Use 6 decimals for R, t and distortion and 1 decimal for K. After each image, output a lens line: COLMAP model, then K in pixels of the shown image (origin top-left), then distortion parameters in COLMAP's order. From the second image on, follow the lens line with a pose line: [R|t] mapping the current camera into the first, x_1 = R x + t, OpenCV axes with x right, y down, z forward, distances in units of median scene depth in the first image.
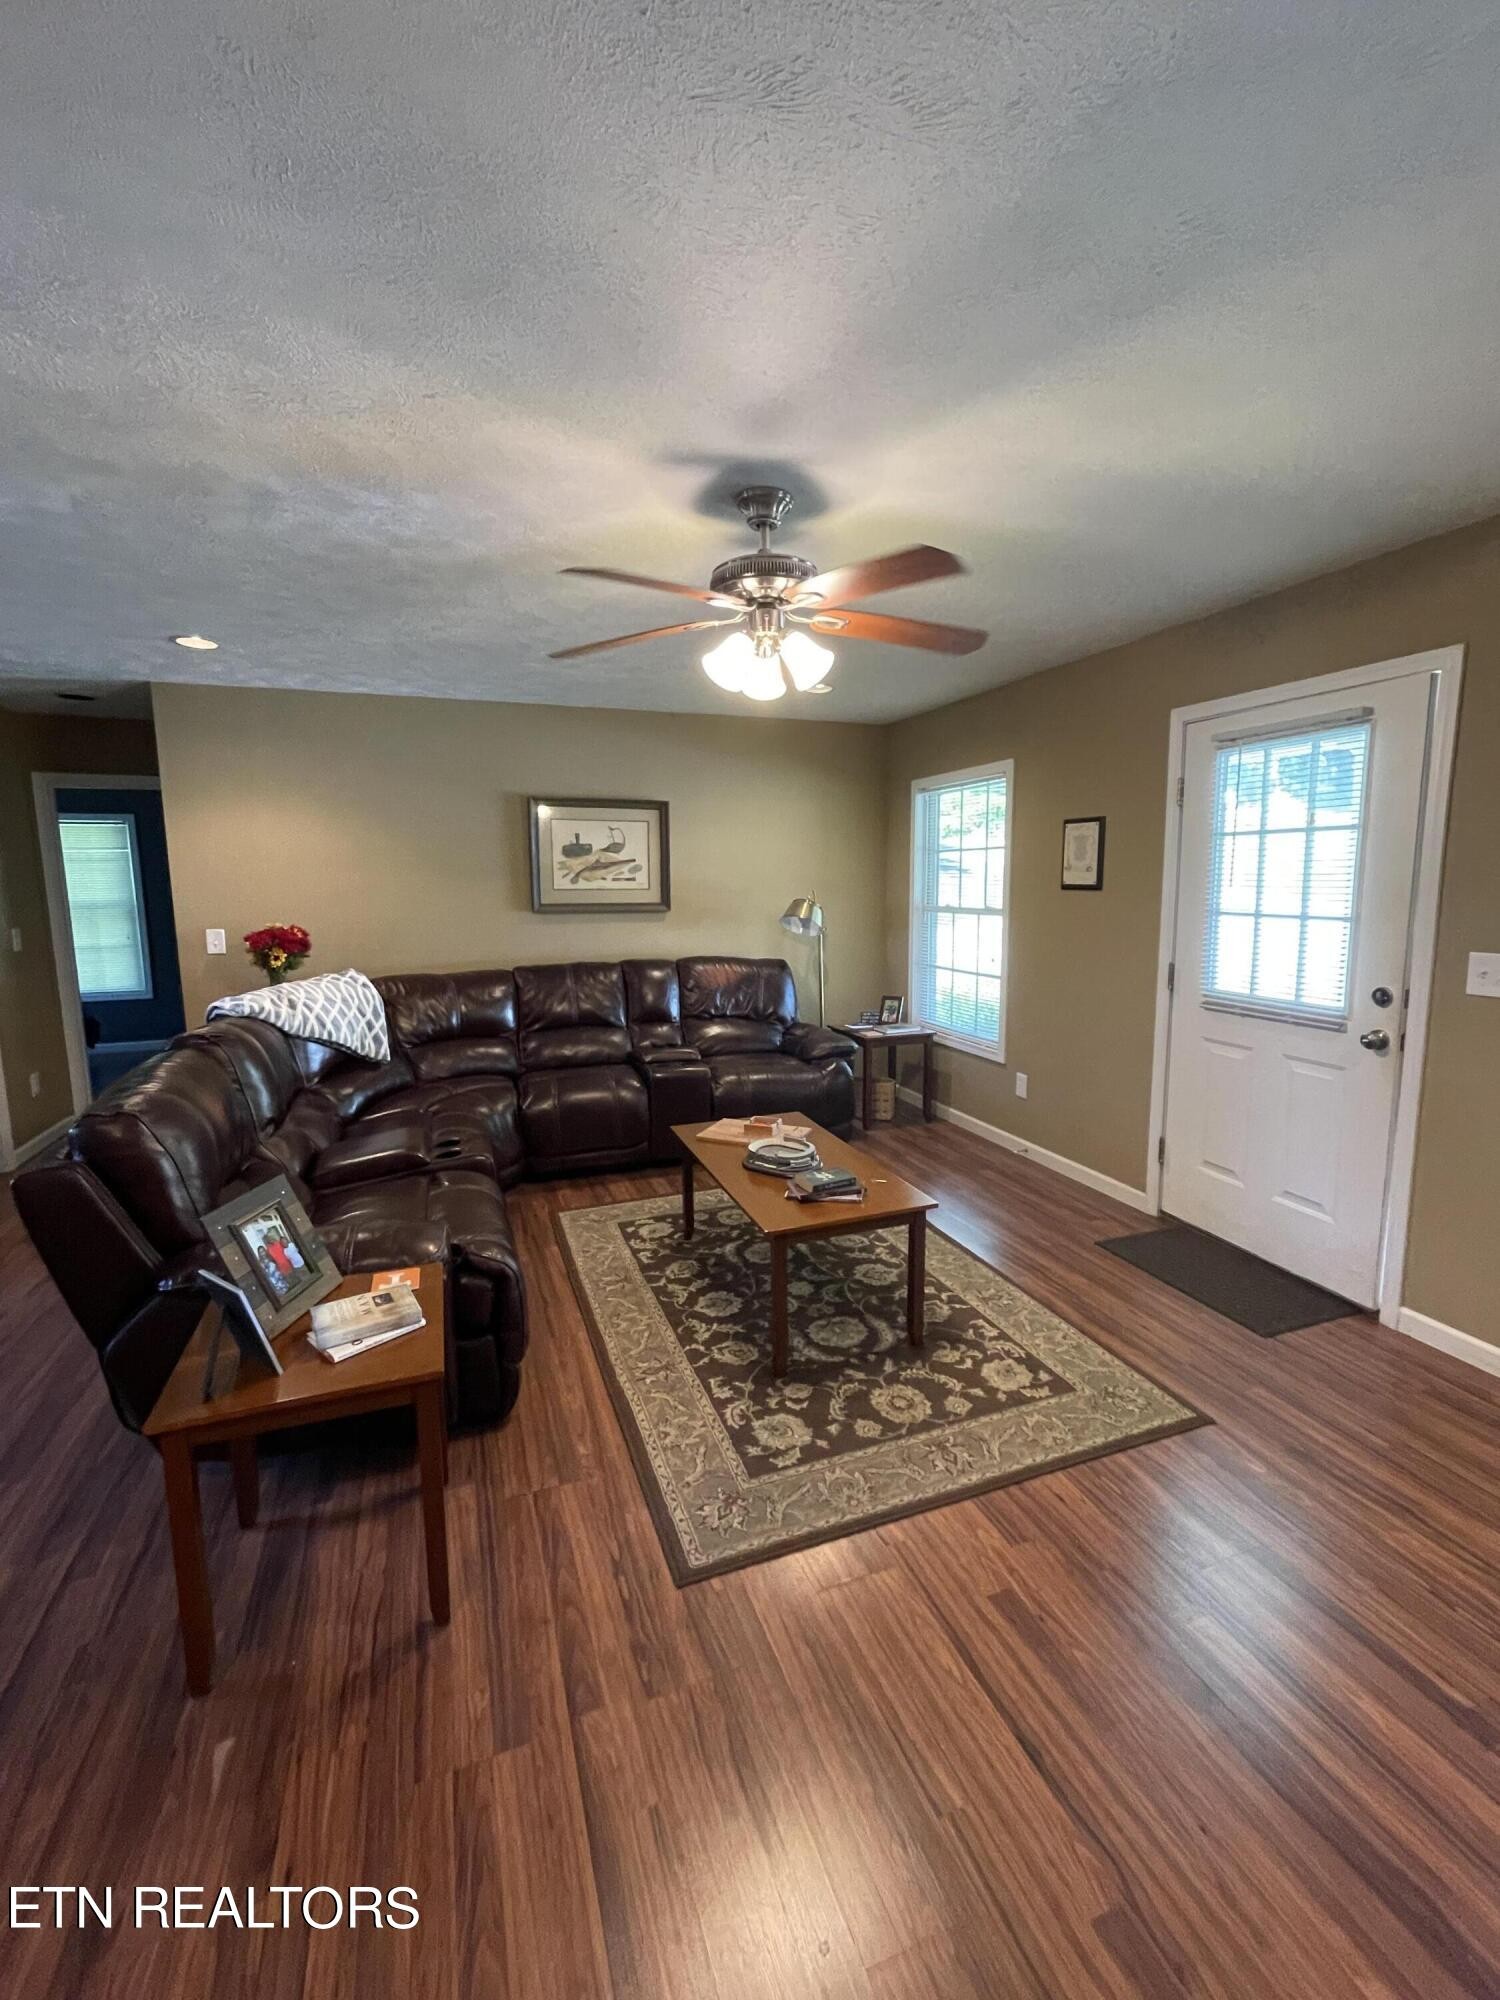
lens RADIAL K [[840.4, 0, 745.0], [0, 840.4, 988.1], [0, 0, 1]] dist [-0.000554, -0.000341]
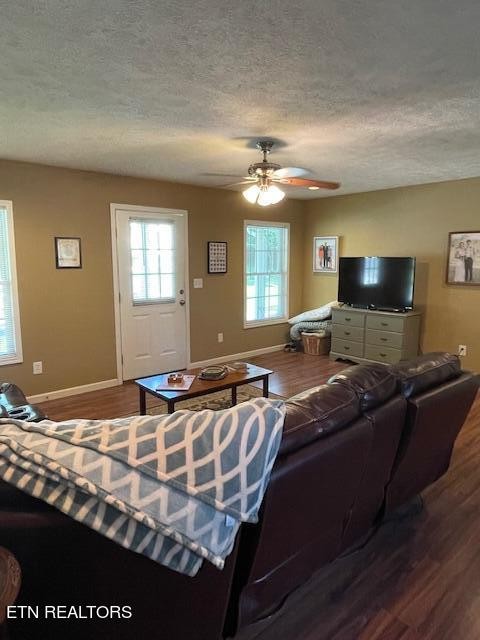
lens RADIAL K [[404.6, 0, 238.2], [0, 404.6, 316.1], [0, 0, 1]] dist [0.005474, -0.023702]
pose [[-0.343875, -0.118933, 0.931453, -0.978168], [0.130856, 0.976198, 0.172956, -0.147799], [-0.929853, 0.181361, -0.320127, 1.154424]]
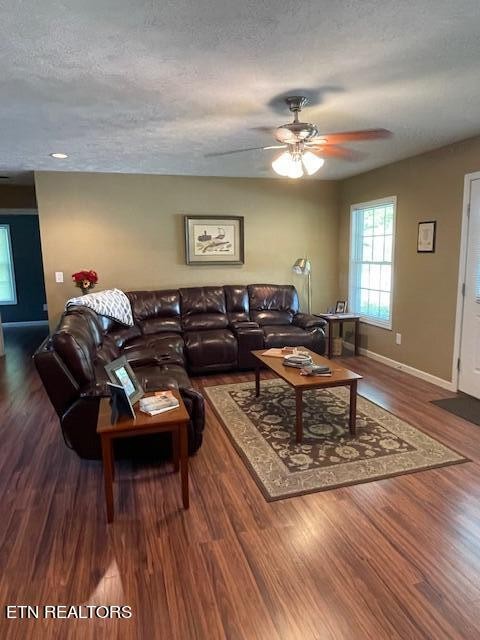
lens RADIAL K [[404.6, 0, 238.2], [0, 404.6, 316.1], [0, 0, 1]] dist [0.005474, -0.023702]
pose [[0.997747, 0.001609, -0.067070, -0.047394], [0.000302, 0.999595, 0.028473, 0.030329], [0.067089, -0.028429, 0.997342, -0.178654]]
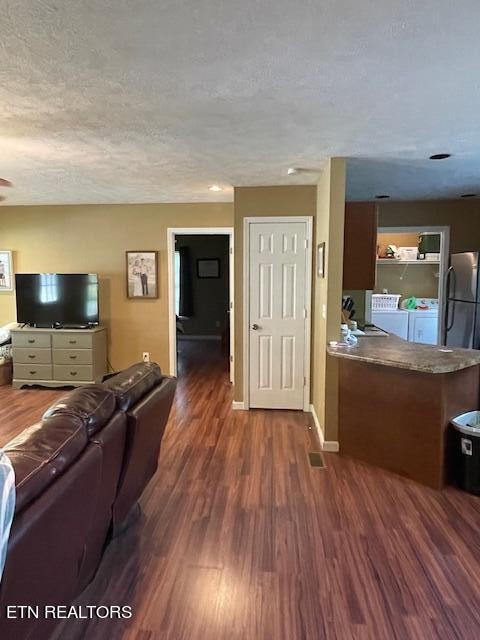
lens RADIAL K [[404.6, 0, 238.2], [0, 404.6, 316.1], [0, 0, 1]] dist [0.005474, -0.023702]
pose [[-0.898420, -0.032131, 0.437960, -0.944338], [0.070528, 0.973815, 0.216124, -0.155491], [-0.433437, 0.225058, -0.872629, 1.179422]]
